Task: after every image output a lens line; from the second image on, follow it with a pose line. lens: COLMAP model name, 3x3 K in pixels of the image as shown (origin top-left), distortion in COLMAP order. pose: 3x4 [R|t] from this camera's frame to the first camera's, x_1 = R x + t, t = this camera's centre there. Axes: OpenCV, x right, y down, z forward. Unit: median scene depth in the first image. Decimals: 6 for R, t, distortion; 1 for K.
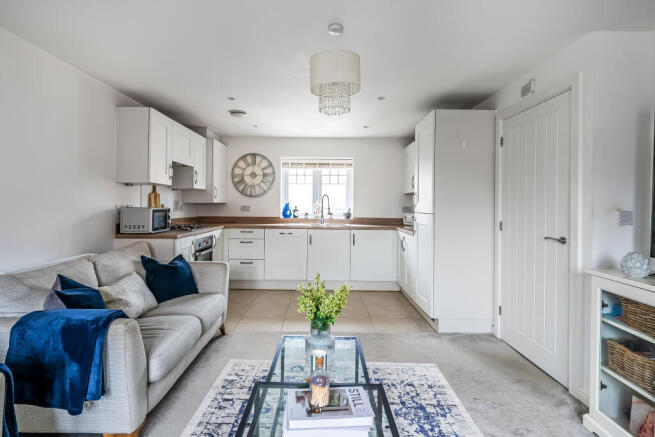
lens RADIAL K [[330.8, 0, 315.9], [0, 330.8, 205.4], [0, 0, 1]] dist [-0.001523, -0.000016]
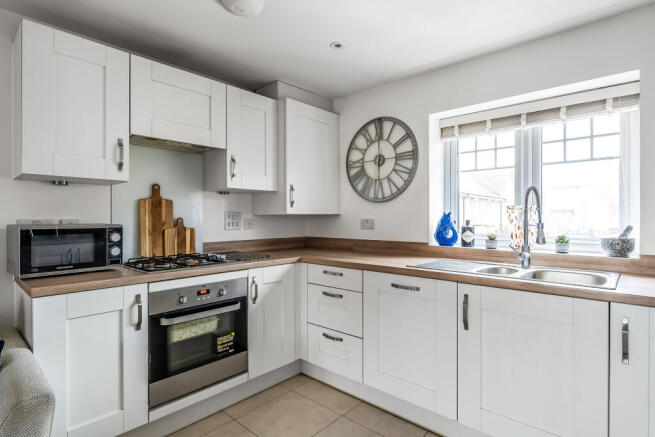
lens RADIAL K [[340.8, 0, 327.5], [0, 340.8, 218.5], [0, 0, 1]] dist [-0.002054, -0.000407]
pose [[0.753483, -0.004424, -0.657452, 0.113095], [0.004998, 0.999987, -0.001001, 0.000157], [0.657448, -0.002531, 0.753495, 0.614380]]
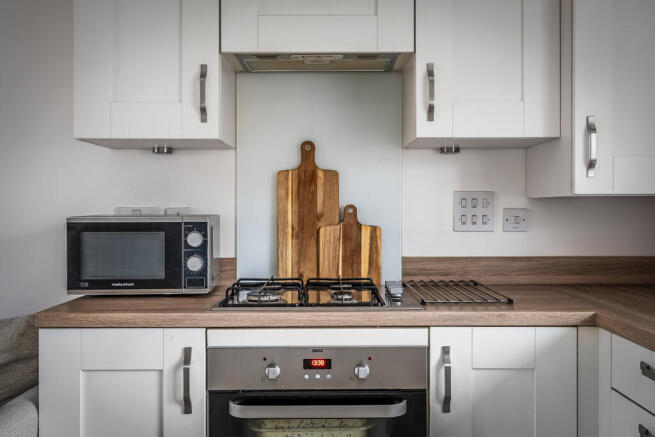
lens RADIAL K [[635.7, 0, 328.1], [0, 635.7, 205.3], [0, 0, 1]] dist [0.001269, -0.000082]
pose [[0.029574, -0.006098, -0.999544, 0.088681], [0.000637, 0.999981, -0.006082, 0.000644], [0.999562, -0.000457, 0.029577, 0.825438]]
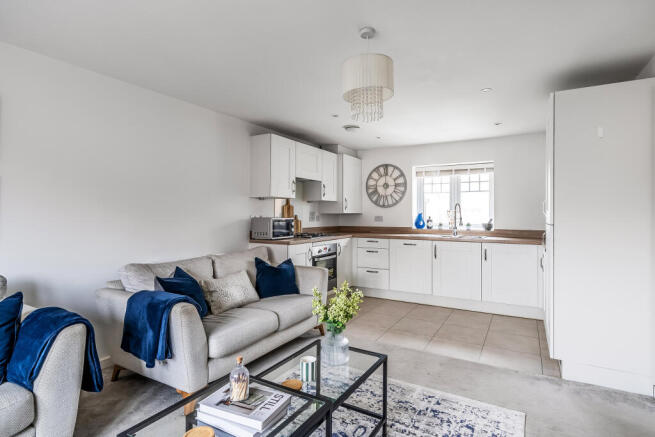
lens RADIAL K [[331.4, 0, 340.3], [0, 331.4, 214.5], [0, 0, 1]] dist [-0.000509, -0.000077]
pose [[0.882377, -0.005354, -0.470514, 0.185769], [0.003328, 0.999981, -0.005139, 0.001425], [0.470532, 0.002969, 0.882378, 0.045333]]
